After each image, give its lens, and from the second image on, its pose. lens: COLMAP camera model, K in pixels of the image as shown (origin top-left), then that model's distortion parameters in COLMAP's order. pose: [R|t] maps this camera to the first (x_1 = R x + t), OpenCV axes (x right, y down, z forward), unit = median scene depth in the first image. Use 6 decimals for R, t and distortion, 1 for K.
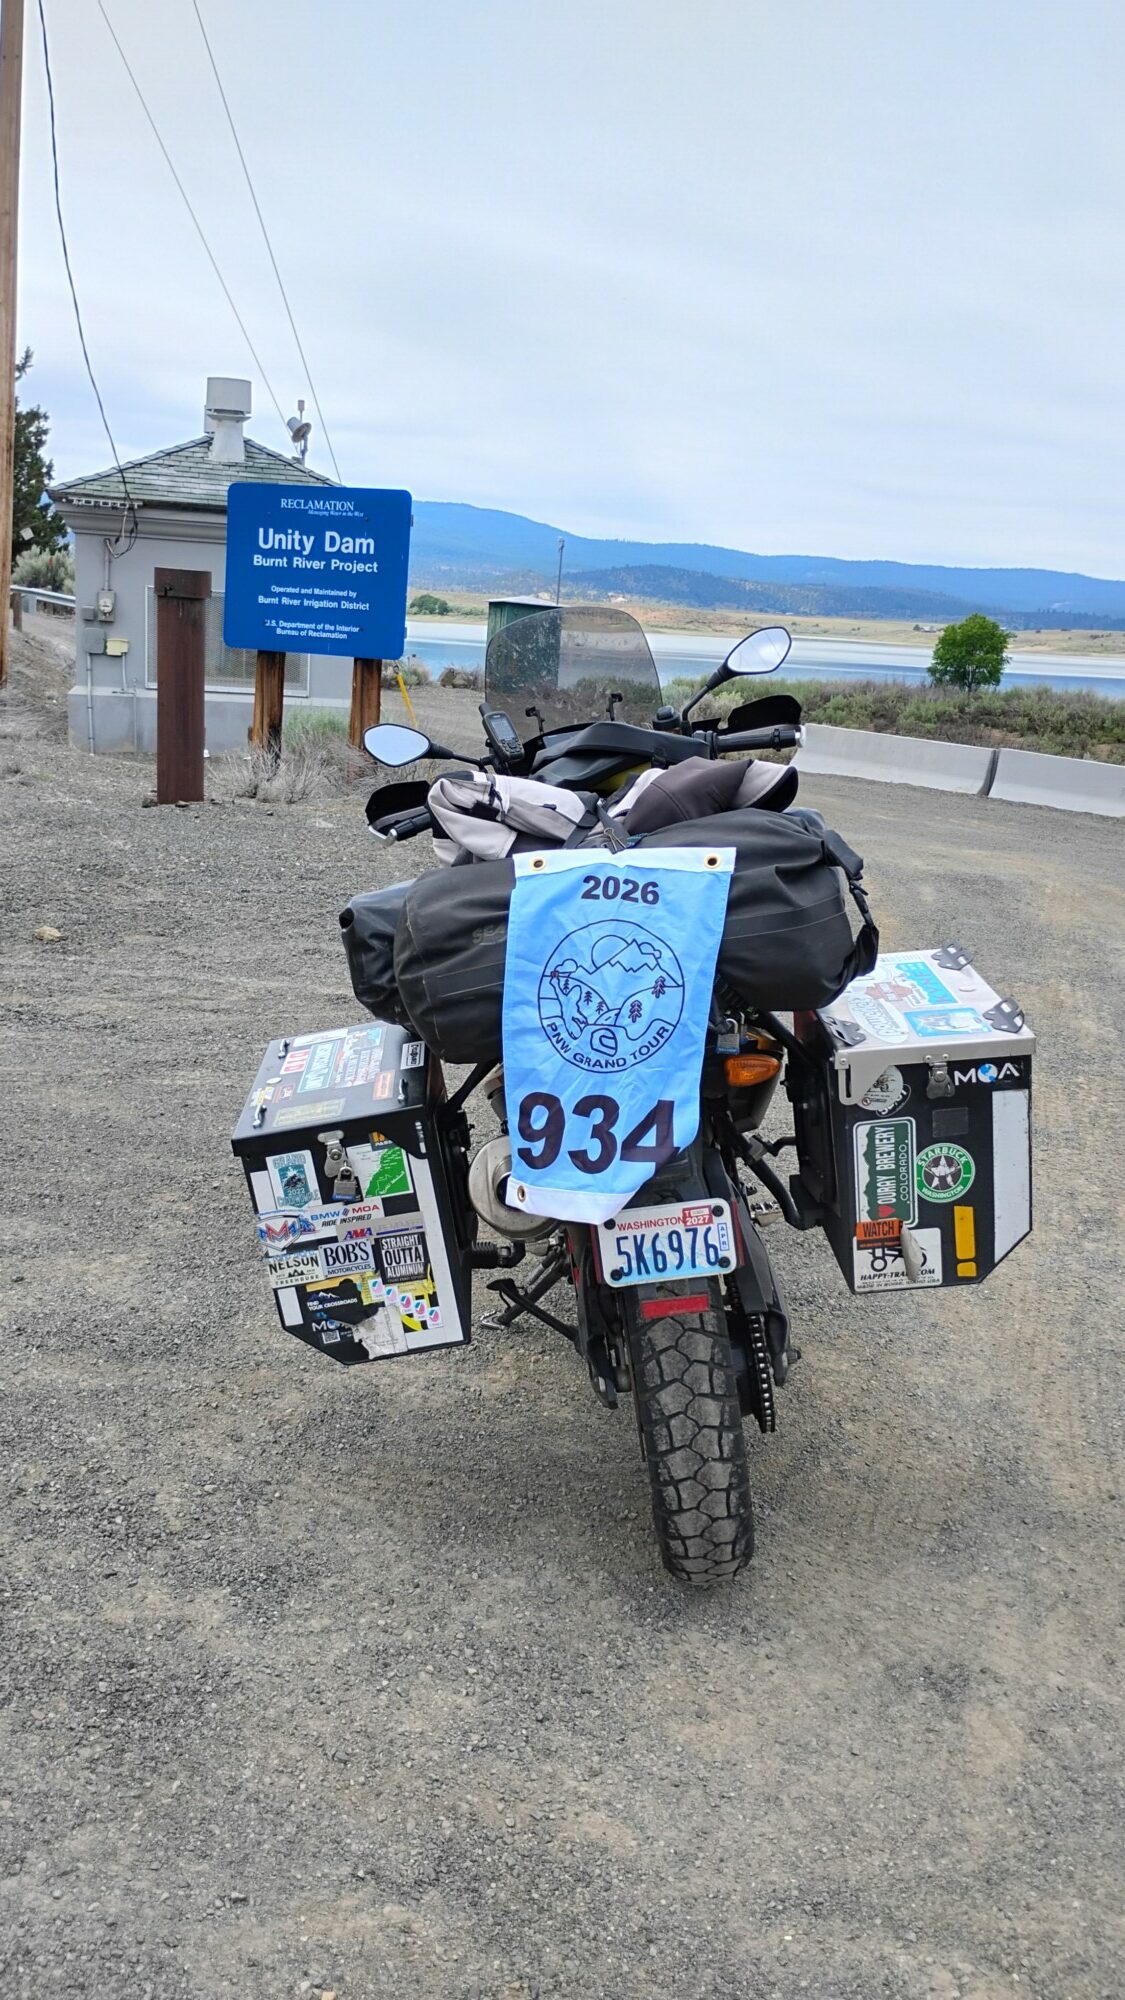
lens RADIAL K [[1727.4, 0, 561.9], [0, 1727.4, 1006.3], [0, 0, 1]] dist [0.017707, -0.010752]
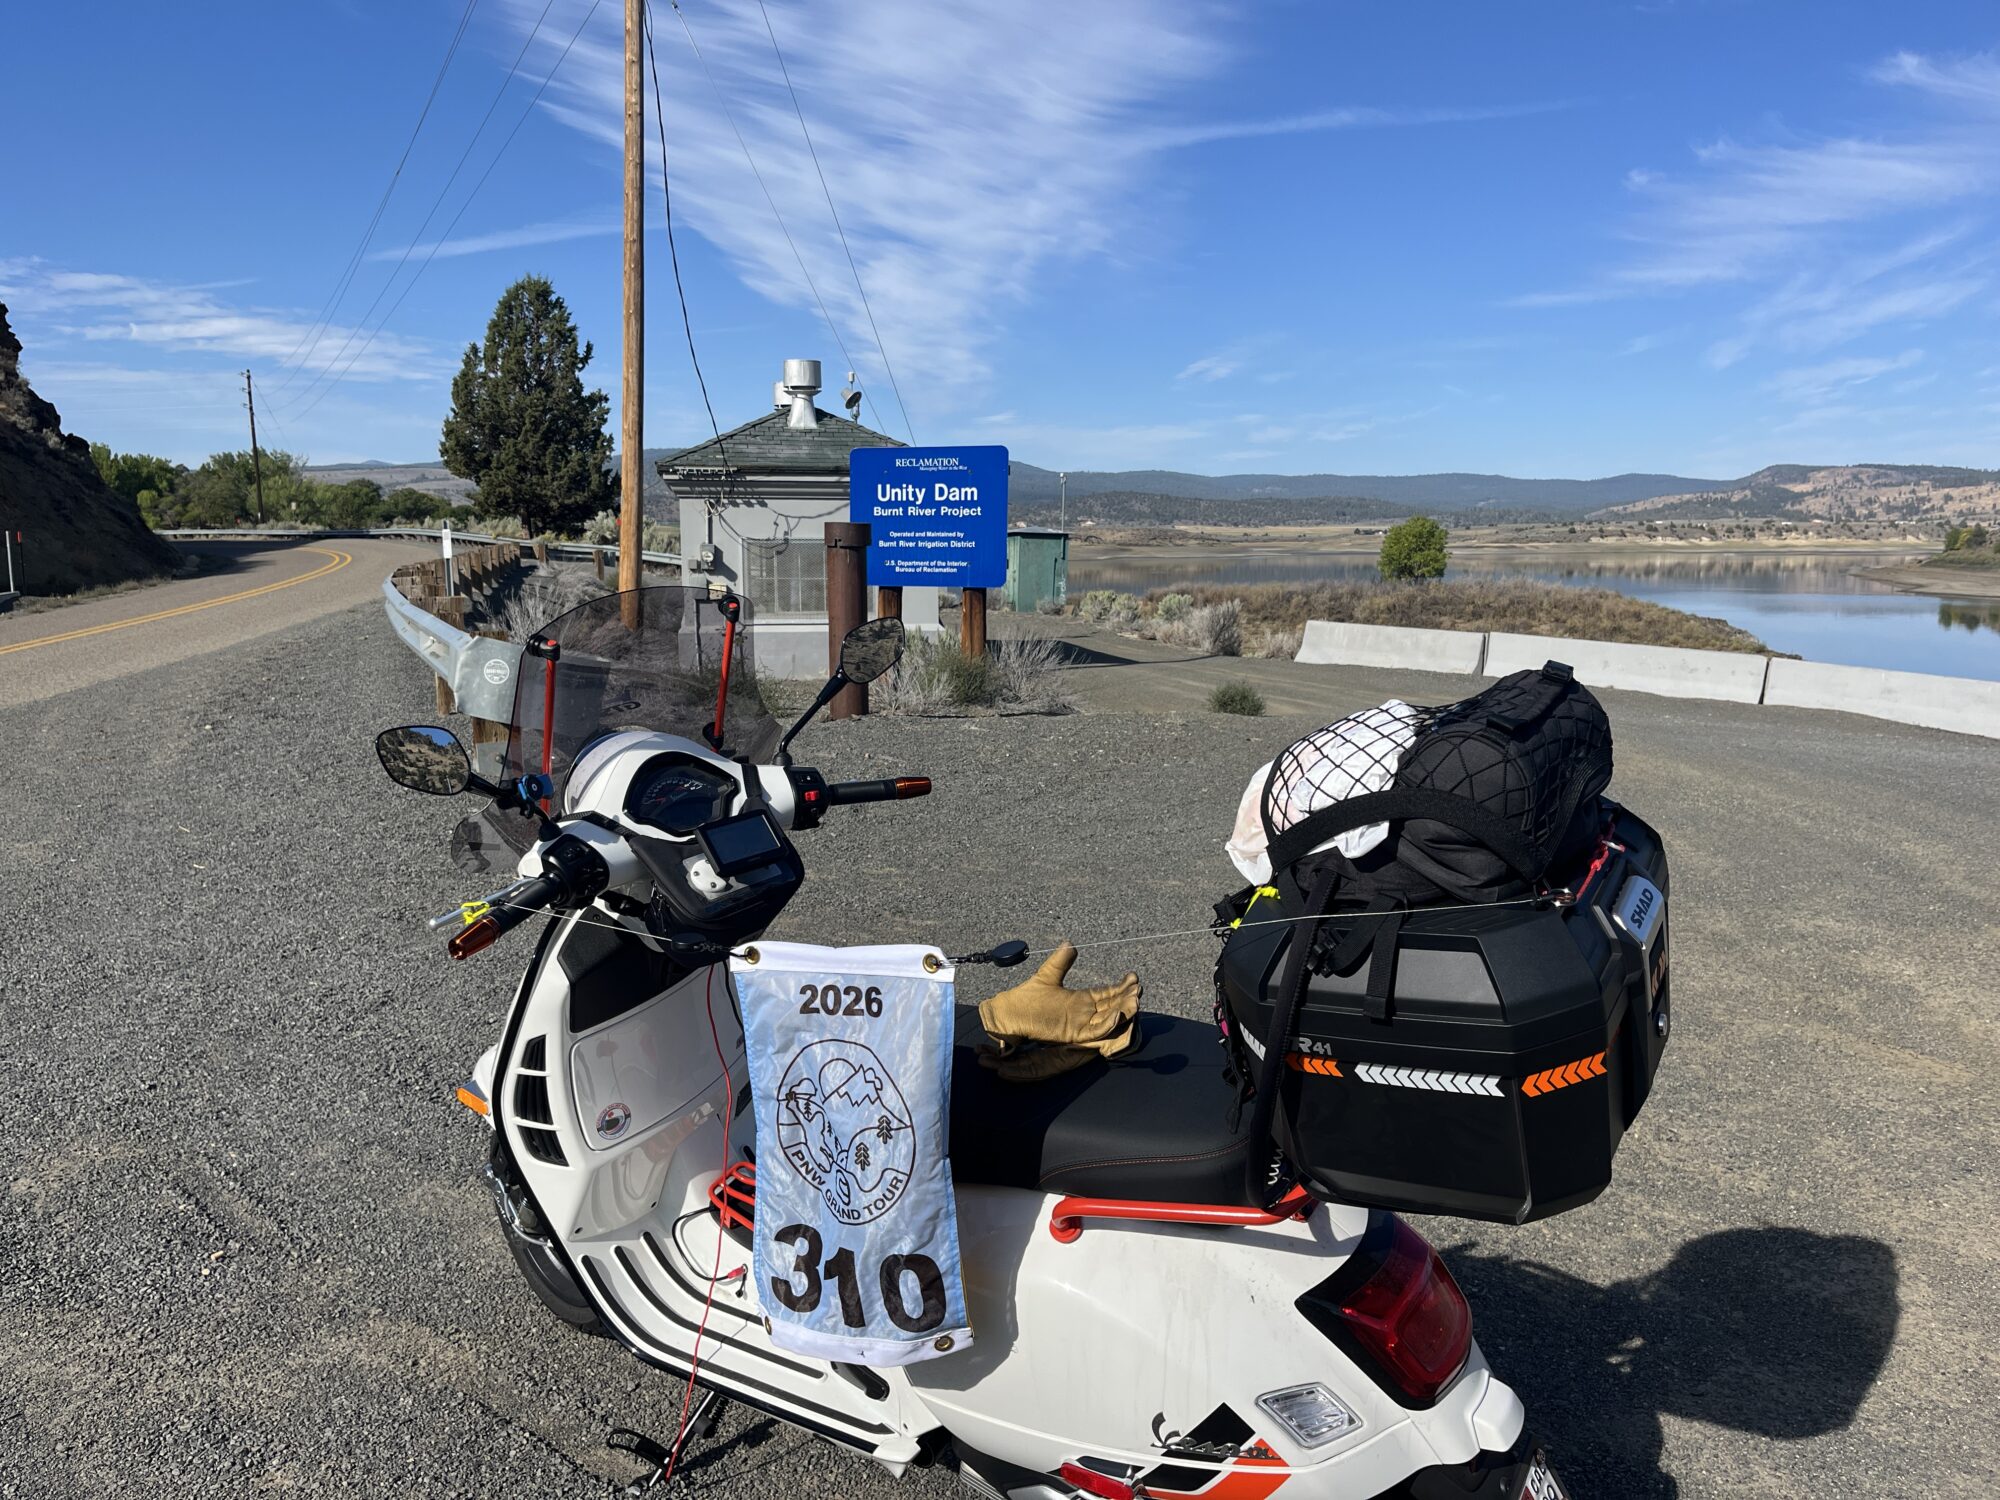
lens RADIAL K [[1555.5, 0, 985.2], [0, 1555.5, 744.9], [0, 0, 1]] dist [0.058439, -0.067975]
pose [[0.997689, -0.054834, -0.040133, -0.041081], [0.050889, 0.994322, -0.093458, 0.002498], [0.045030, 0.091200, 0.994814, -0.024592]]
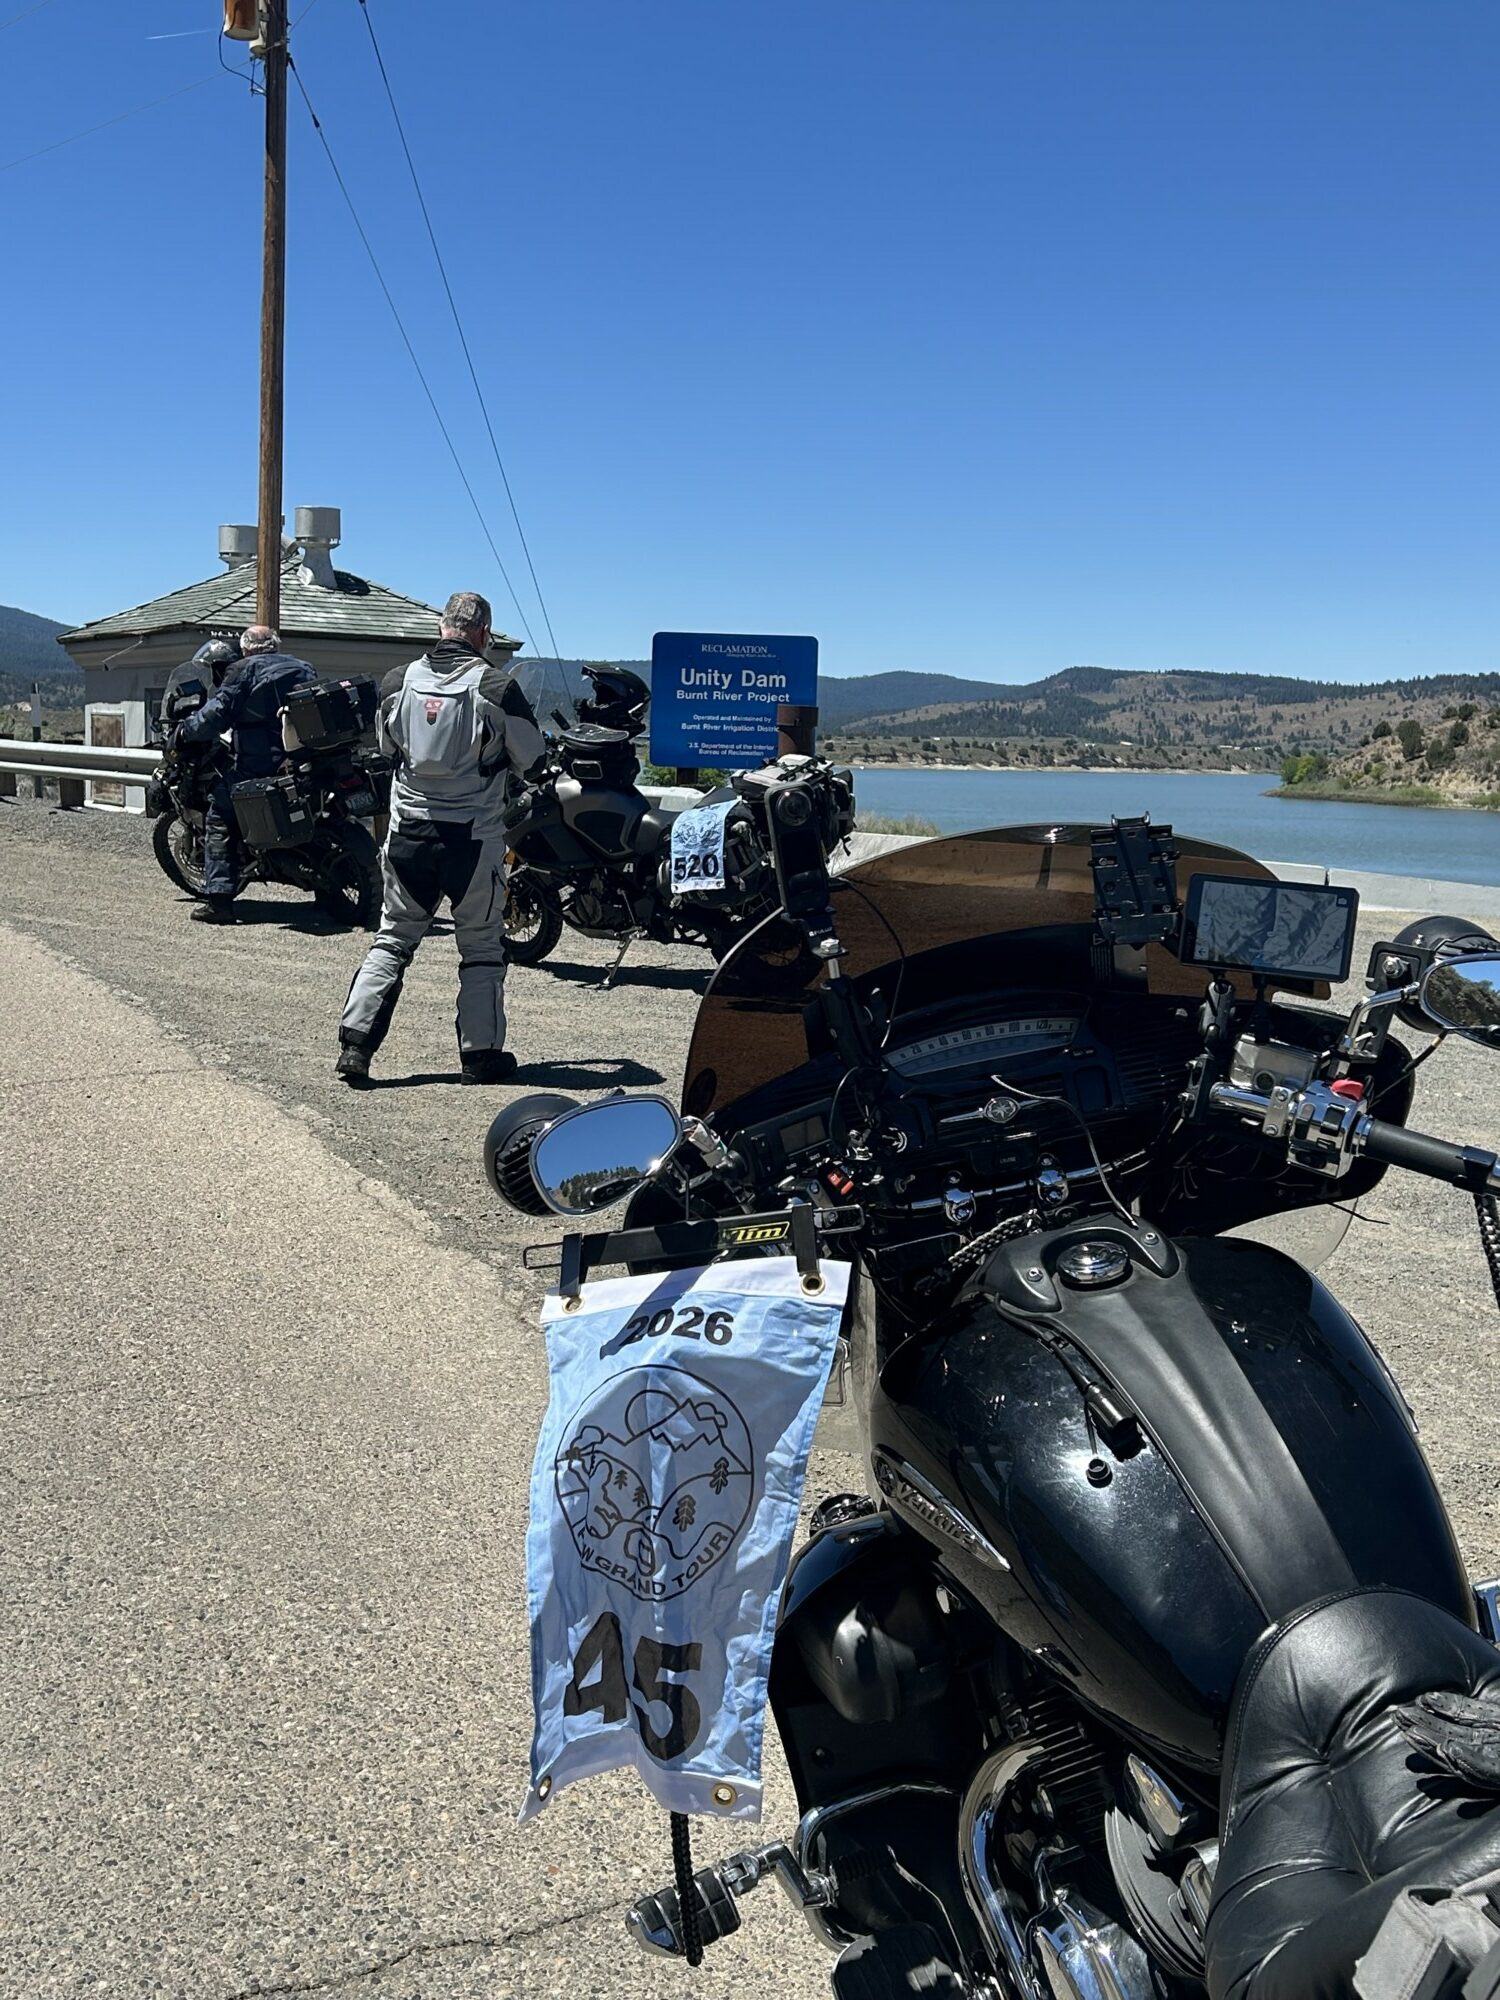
lens RADIAL K [[2318.9, 0, 733.4], [0, 2318.9, 1043.4], [0, 0, 1]] dist [0.084532, 0.000000]
pose [[0.958186, -0.068439, 0.277840, -0.366427], [0.092290, 0.993003, -0.073678, 0.065235], [-0.270853, 0.096239, 0.957798, -0.328785]]
